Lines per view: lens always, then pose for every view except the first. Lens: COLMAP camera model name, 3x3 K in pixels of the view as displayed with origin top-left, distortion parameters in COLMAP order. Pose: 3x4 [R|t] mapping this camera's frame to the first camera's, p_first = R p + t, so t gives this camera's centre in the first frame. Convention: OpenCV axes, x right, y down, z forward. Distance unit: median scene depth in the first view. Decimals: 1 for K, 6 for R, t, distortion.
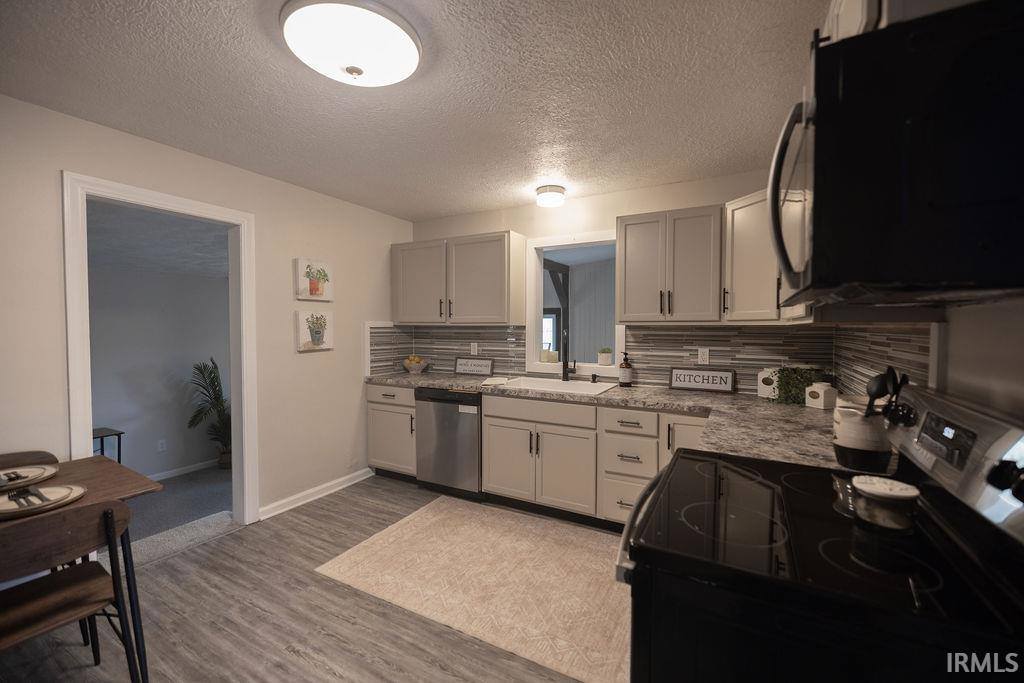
lens RADIAL K [[432.9, 0, 512.8], [0, 432.9, 341.3], [0, 0, 1]] dist [0.003454, 0.000630]
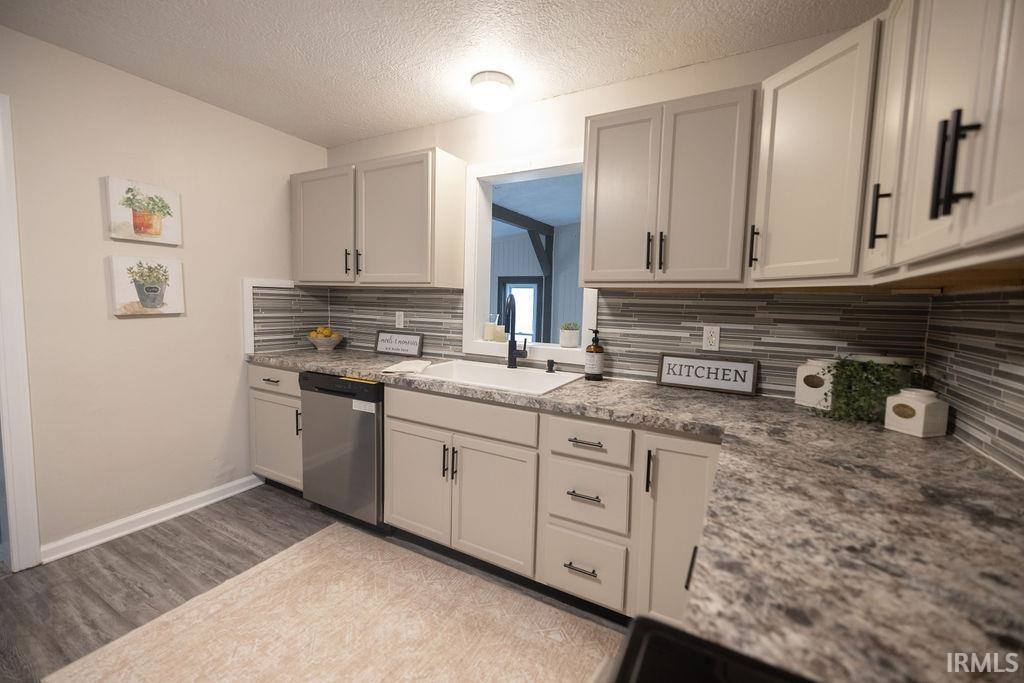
lens RADIAL K [[432.9, 0, 510.1], [0, 432.9, 338.1], [0, 0, 1]] dist [0.003454, 0.000630]
pose [[0.999597, 0.025489, -0.012489, 0.138460], [-0.024839, 0.998456, 0.049687, 0.009124], [0.013736, -0.049357, 0.998687, 0.328307]]
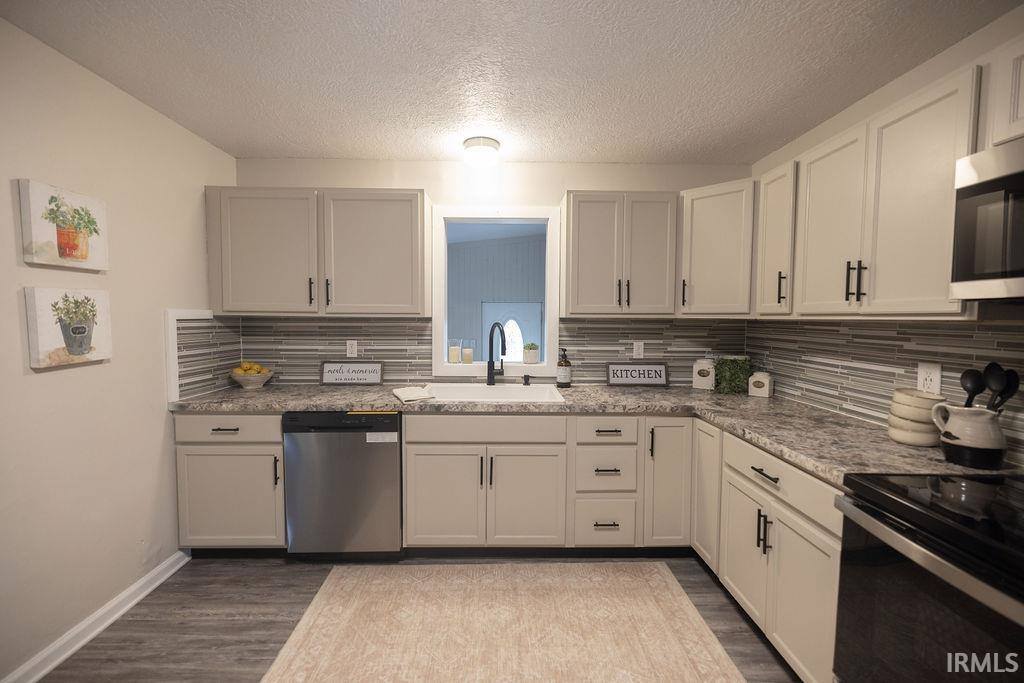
lens RADIAL K [[432.9, 0, 515.7], [0, 432.9, 339.8], [0, 0, 1]] dist [0.003454, 0.000630]
pose [[0.864404, -0.024560, 0.502198, -0.271512], [0.012752, 0.999556, 0.026934, -0.016974], [-0.502636, -0.016877, 0.864333, 0.296448]]
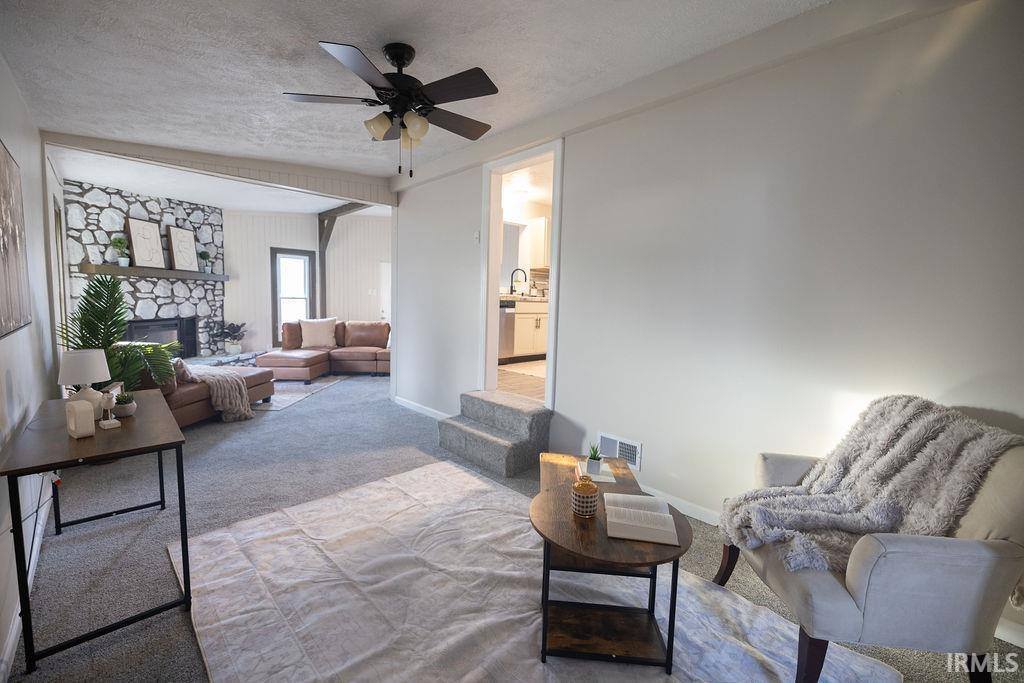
lens RADIAL K [[432.9, 0, 509.7], [0, 432.9, 339.8], [0, 0, 1]] dist [0.003454, 0.000630]
pose [[0.316425, -0.079101, 0.945314, -1.803157], [0.007351, 0.996692, 0.080940, 0.137691], [-0.948589, -0.018662, 0.315959, 0.460681]]
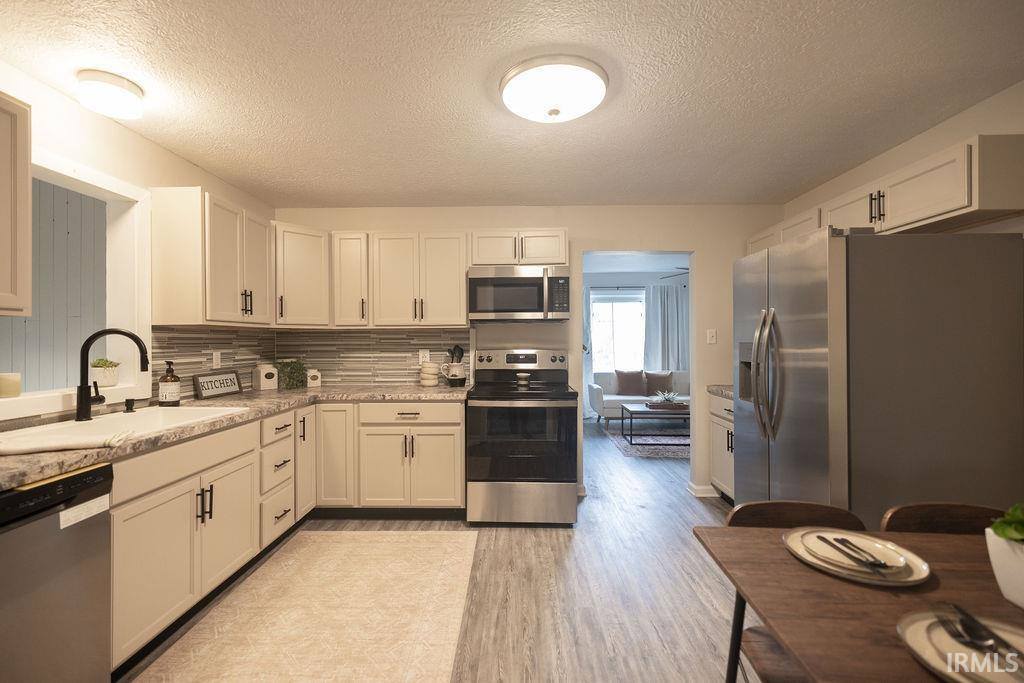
lens RADIAL K [[432.9, 0, 509.3], [0, 432.9, 336.4], [0, 0, 1]] dist [0.003454, 0.000630]
pose [[-0.461301, 0.008360, 0.887204, -0.693613], [0.035315, 0.999336, 0.008946, -0.003353], [-0.886541, 0.035459, -0.461290, 0.842063]]
